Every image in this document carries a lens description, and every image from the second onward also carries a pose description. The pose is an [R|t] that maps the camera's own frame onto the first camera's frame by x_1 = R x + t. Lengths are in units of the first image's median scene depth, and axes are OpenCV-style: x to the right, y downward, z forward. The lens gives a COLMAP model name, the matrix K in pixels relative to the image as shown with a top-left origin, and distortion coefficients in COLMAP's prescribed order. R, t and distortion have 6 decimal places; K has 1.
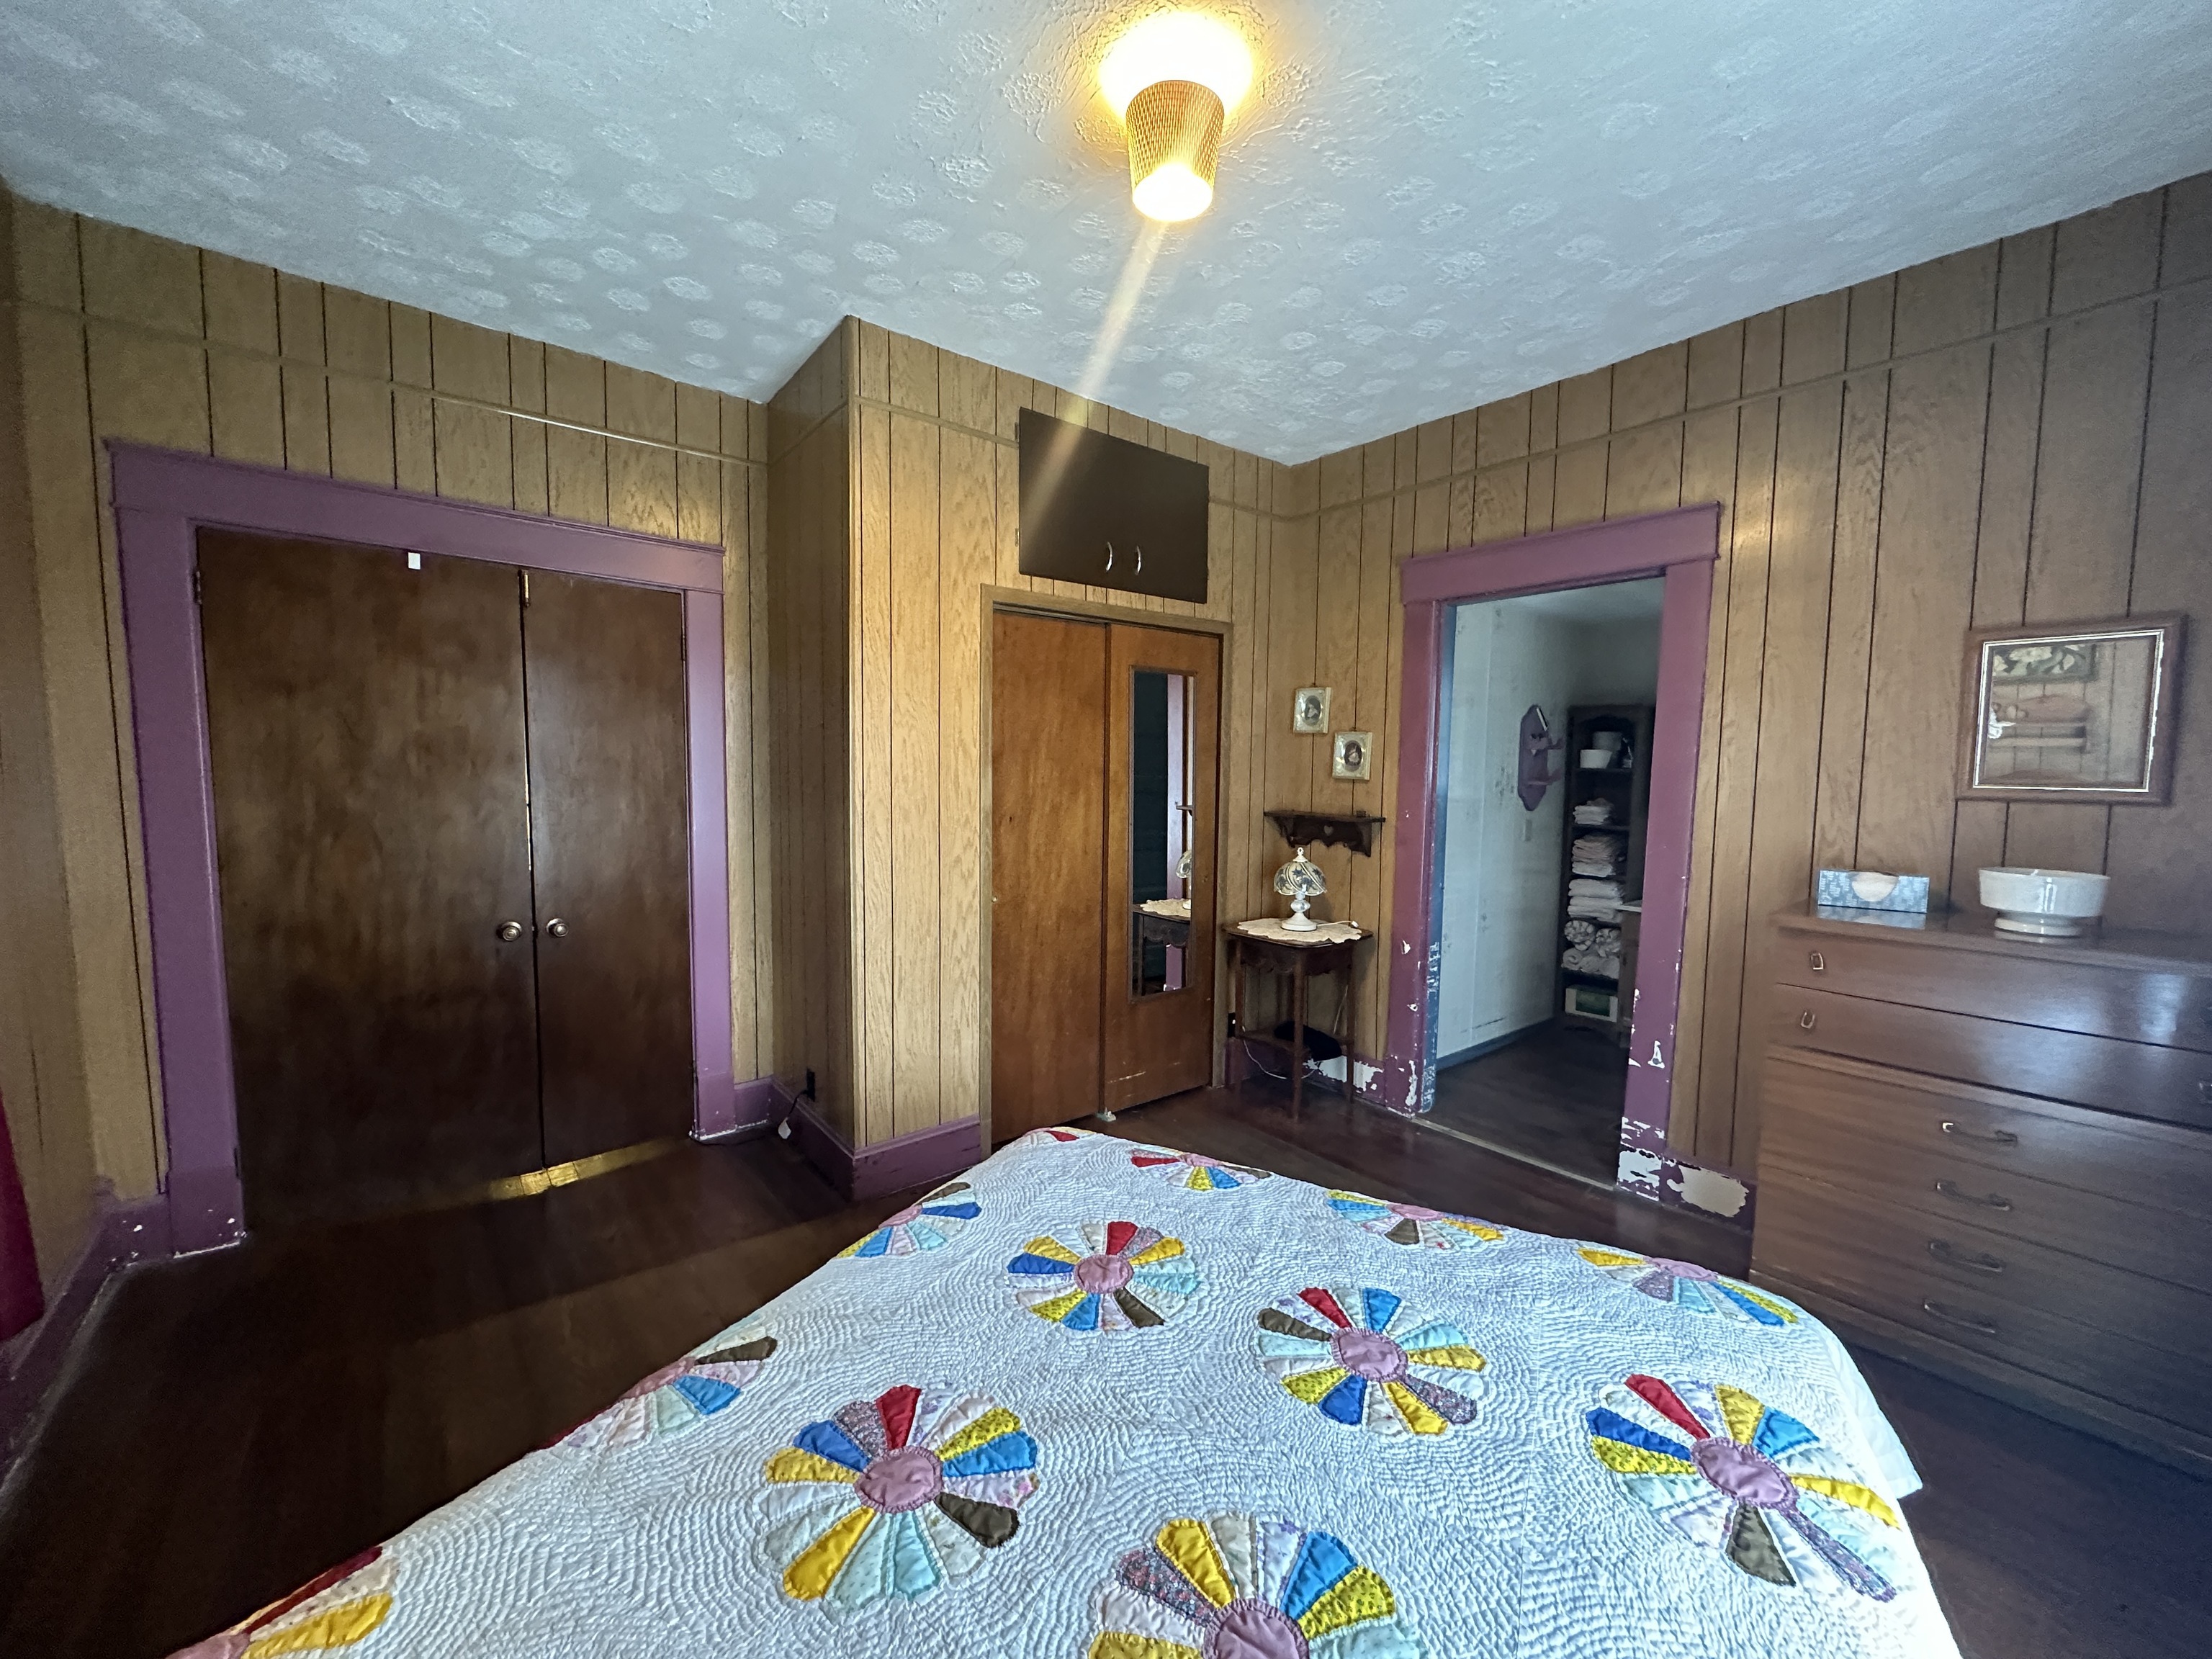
lens RADIAL K [[882.6, 0, 1105.1], [0, 882.6, 827.2], [0, 0, 1]] dist [-0.001434, 0.000211]
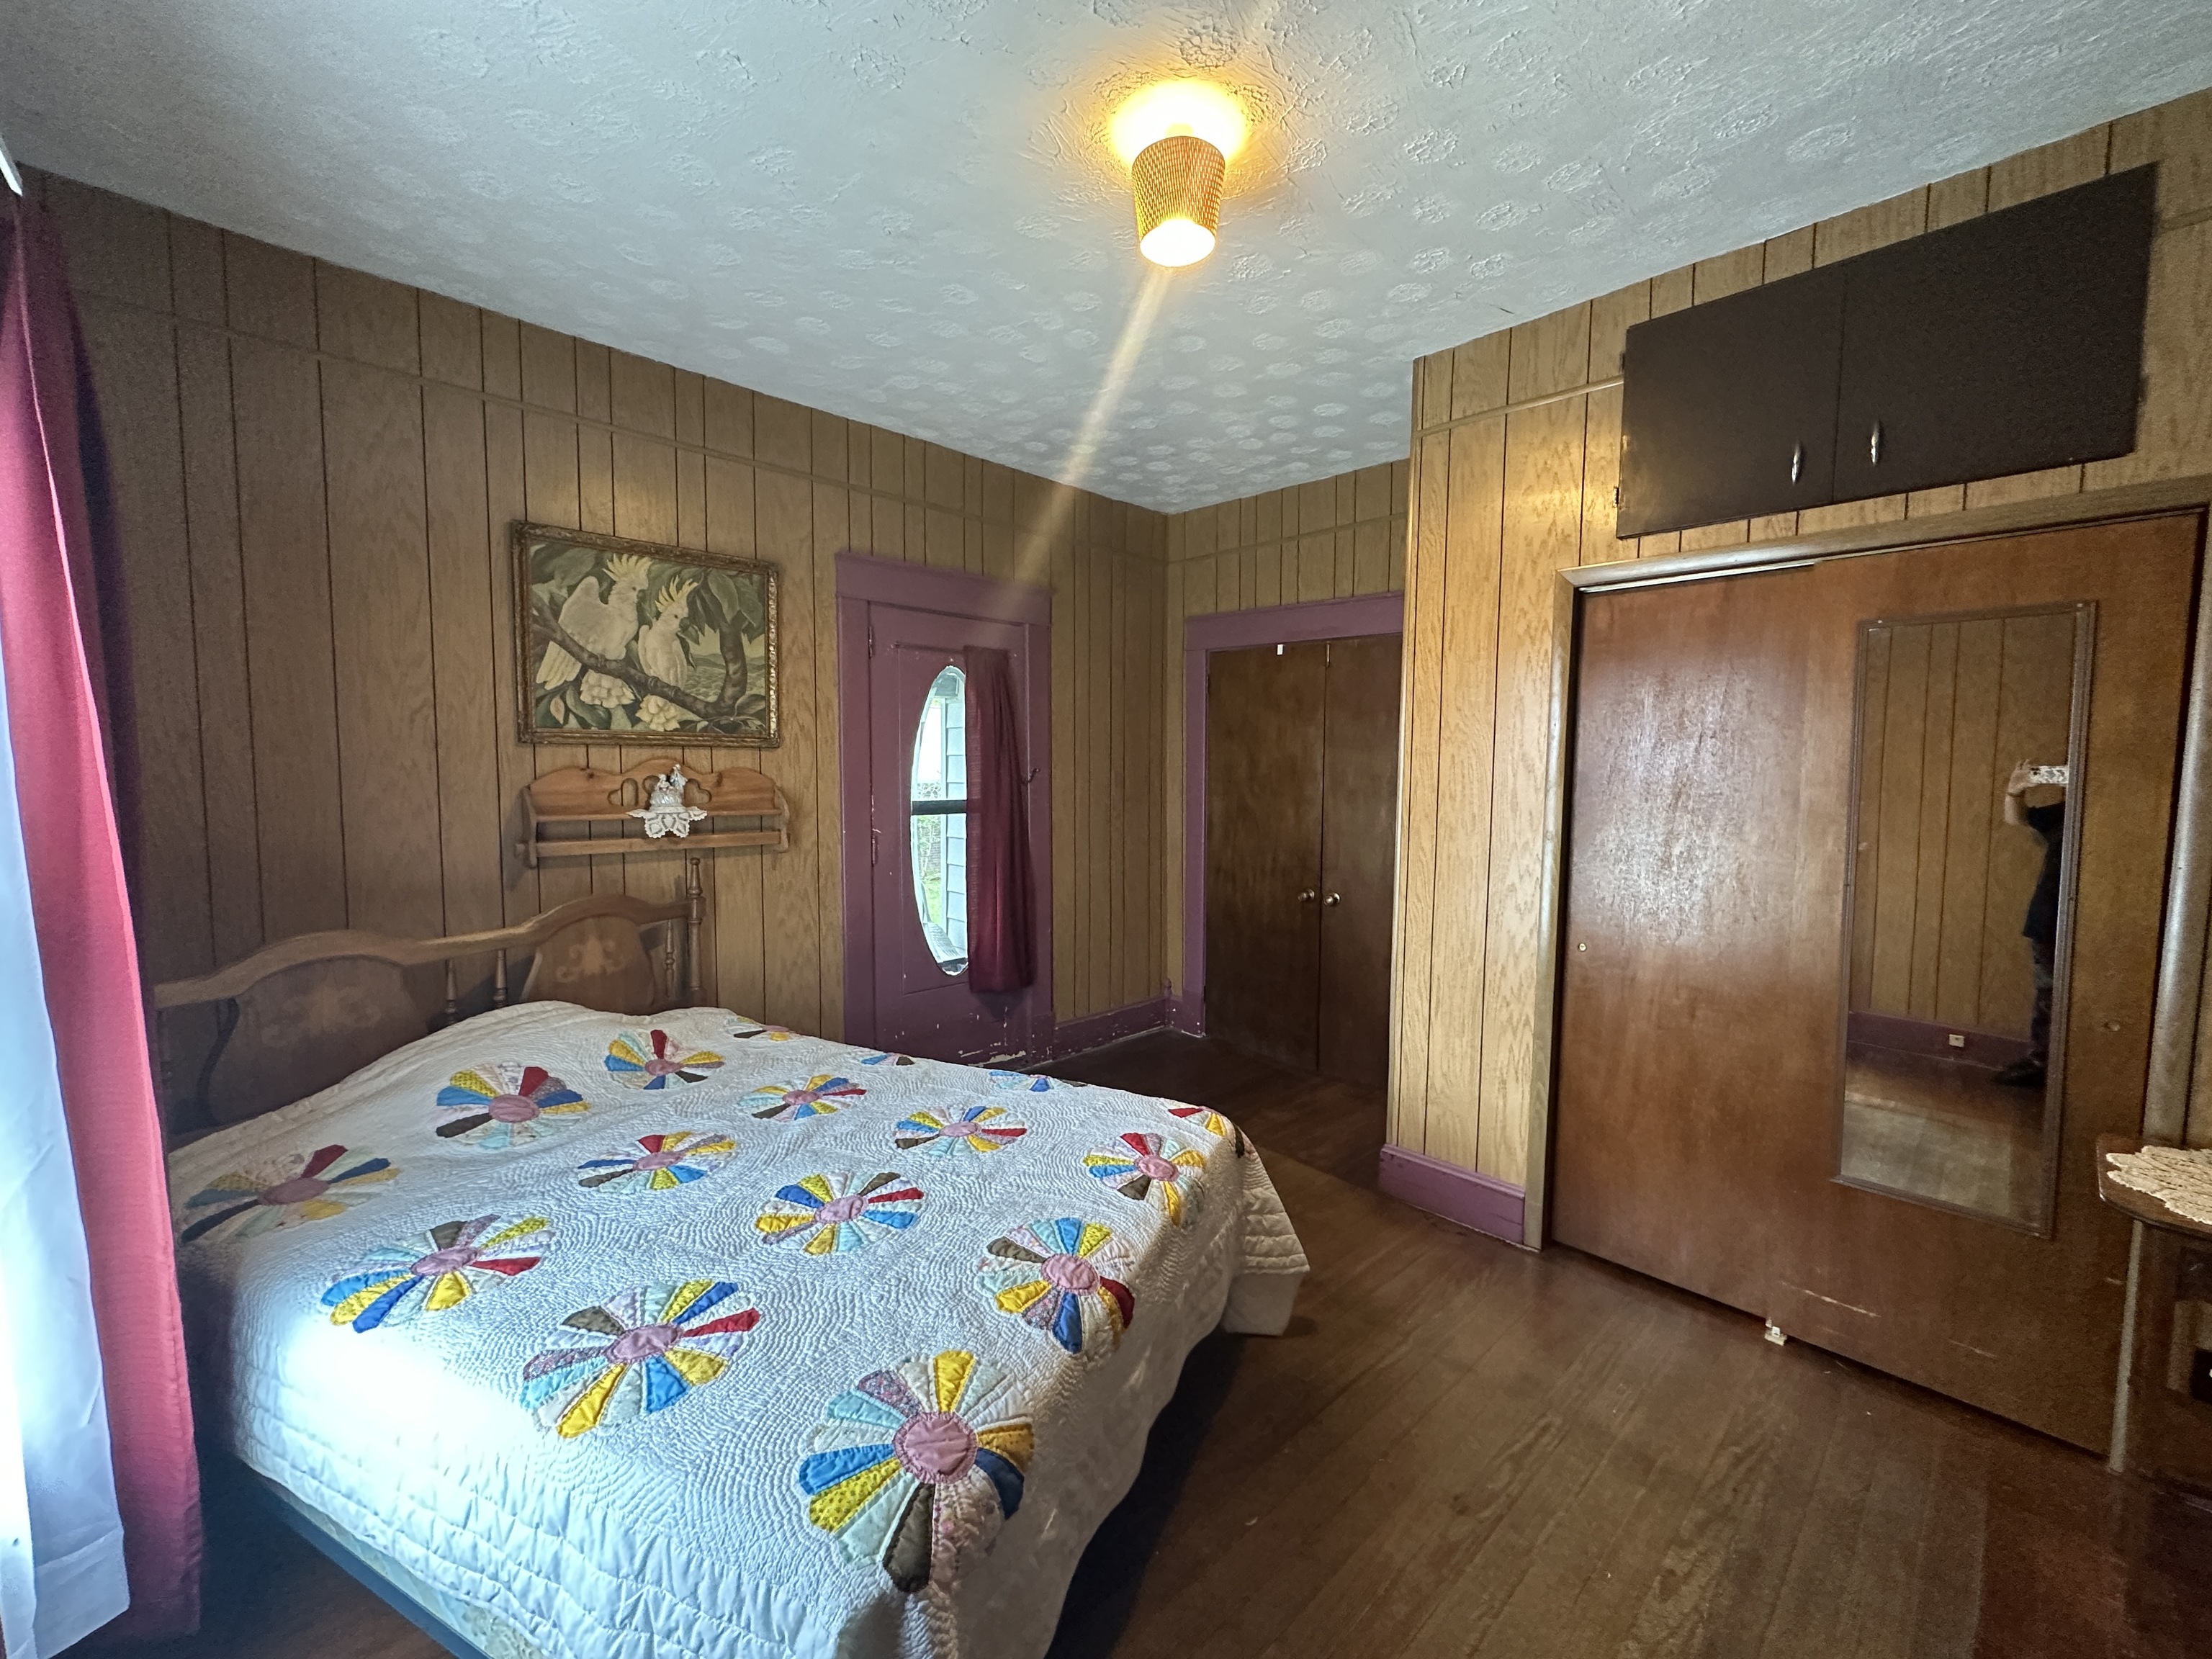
lens RADIAL K [[882.6, 0, 1105.1], [0, 882.6, 827.2], [0, 0, 1]] dist [-0.001434, 0.000211]
pose [[0.086090, 0.057186, -0.994645, 0.842362], [-0.078163, 0.995662, 0.050480, -0.047276], [0.993217, 0.073398, 0.090186, 0.629672]]
